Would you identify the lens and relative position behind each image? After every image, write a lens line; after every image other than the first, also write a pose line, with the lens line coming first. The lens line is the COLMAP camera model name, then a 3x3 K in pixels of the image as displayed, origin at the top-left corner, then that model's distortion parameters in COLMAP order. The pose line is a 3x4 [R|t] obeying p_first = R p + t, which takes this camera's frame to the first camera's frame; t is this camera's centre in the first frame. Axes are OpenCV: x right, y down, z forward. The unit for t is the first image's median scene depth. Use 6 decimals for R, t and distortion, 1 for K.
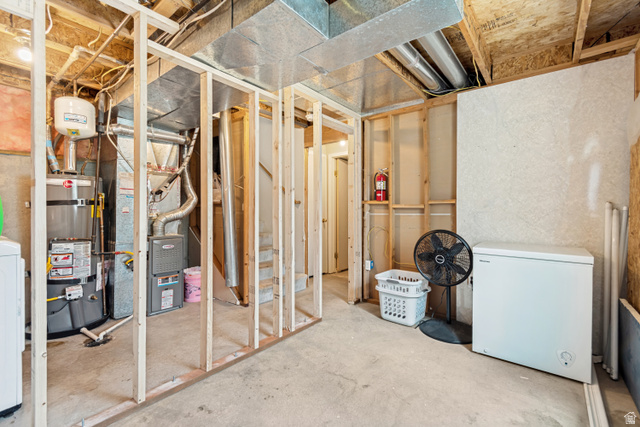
lens RADIAL K [[288.2, 0, 321.7], [0, 288.2, 212.4], [0, 0, 1]] dist [0.001107, 0.000020]
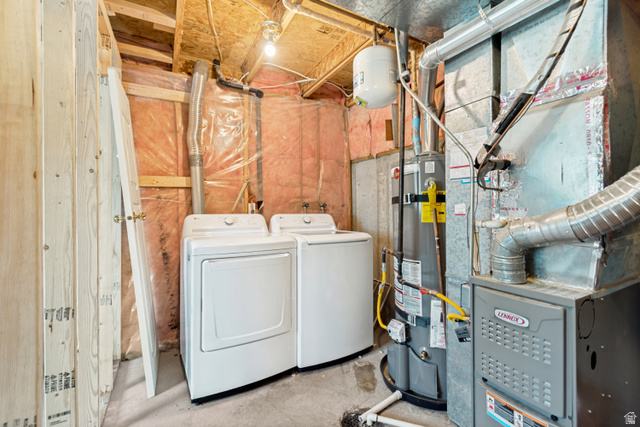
lens RADIAL K [[288.2, 0, 321.7], [0, 288.2, 212.4], [0, 0, 1]] dist [0.001107, 0.000020]
pose [[-0.374998, 0.001307, -0.927025, -0.149590], [0.000267, 0.999999, 0.001302, -0.004443], [0.927026, 0.000241, -0.374998, 1.038140]]
